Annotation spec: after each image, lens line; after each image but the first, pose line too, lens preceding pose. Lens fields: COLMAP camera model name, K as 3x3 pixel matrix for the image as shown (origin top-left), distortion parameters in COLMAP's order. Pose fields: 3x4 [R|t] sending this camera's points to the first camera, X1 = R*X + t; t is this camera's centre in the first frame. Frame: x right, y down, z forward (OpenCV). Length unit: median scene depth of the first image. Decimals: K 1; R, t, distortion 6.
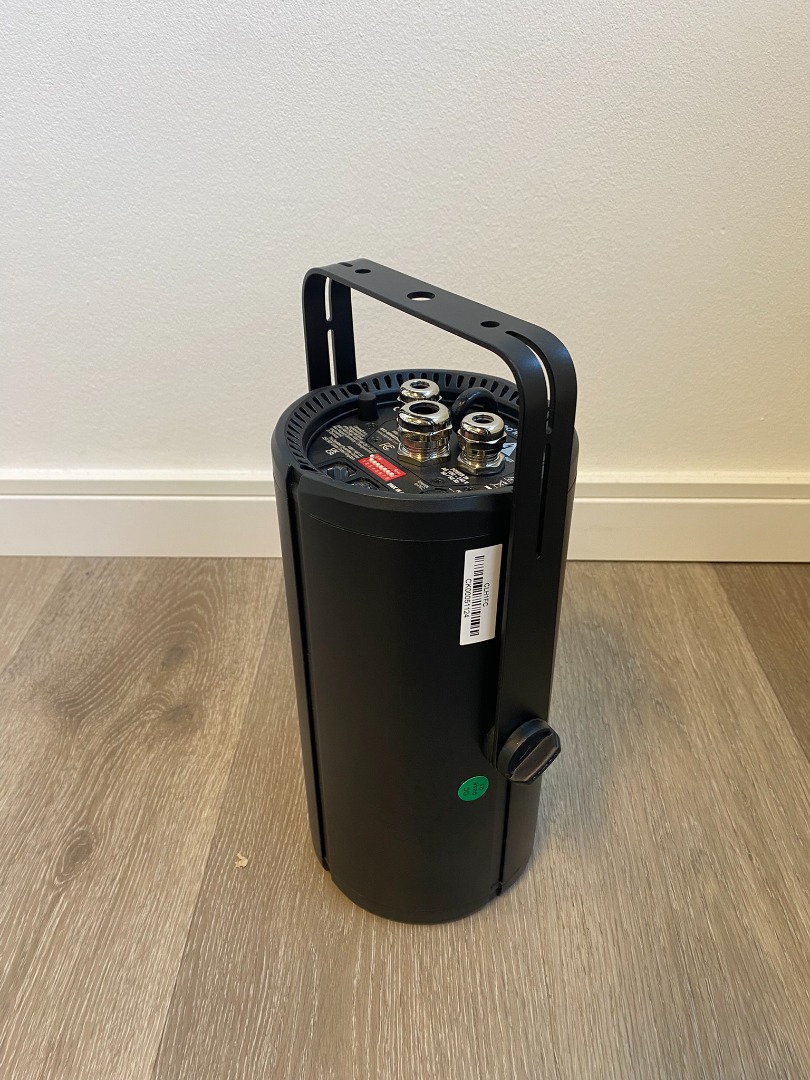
lens RADIAL K [[831.6, 0, 414.4], [0, 831.6, 523.7], [0, 0, 1]] dist [-0.003348, 0.001804]
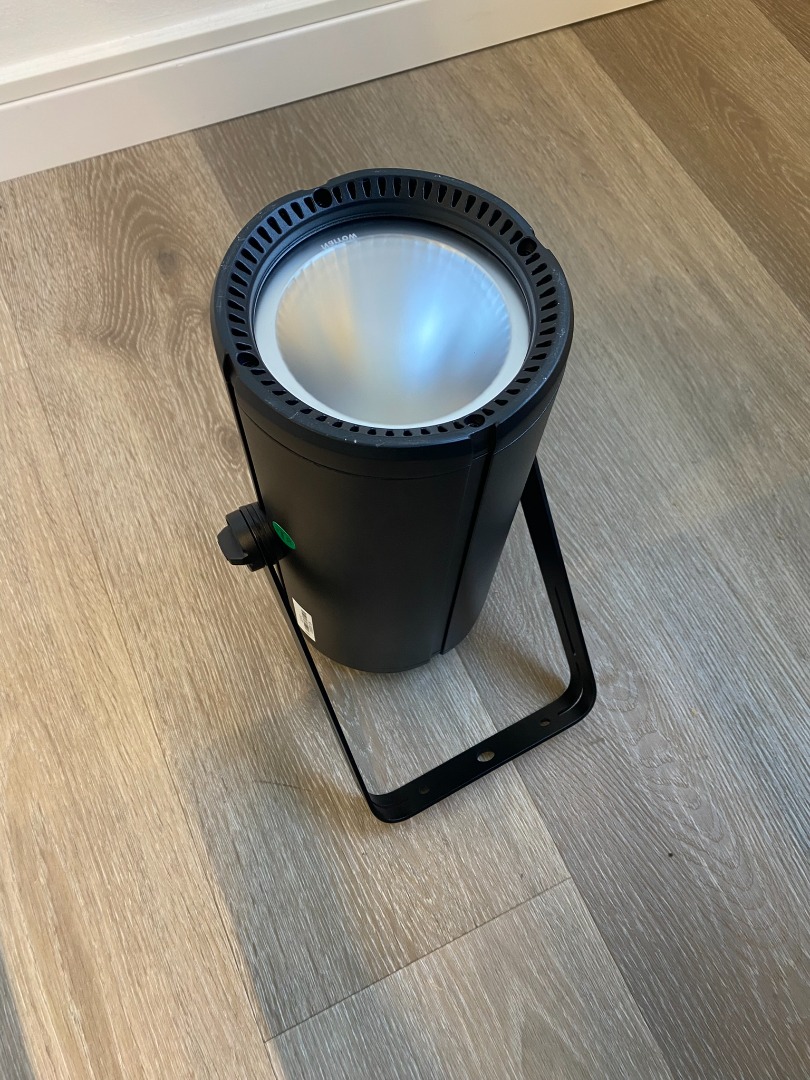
lens RADIAL K [[831.6, 0, 408.0], [0, 831.6, 533.8], [0, 0, 1]] dist [-0.003348, 0.001804]
pose [[0.893738, -0.386832, 0.227142, -0.437322], [0.193896, 0.789725, 0.582012, -0.132906], [-0.404520, -0.476125, 0.780813, -0.097875]]
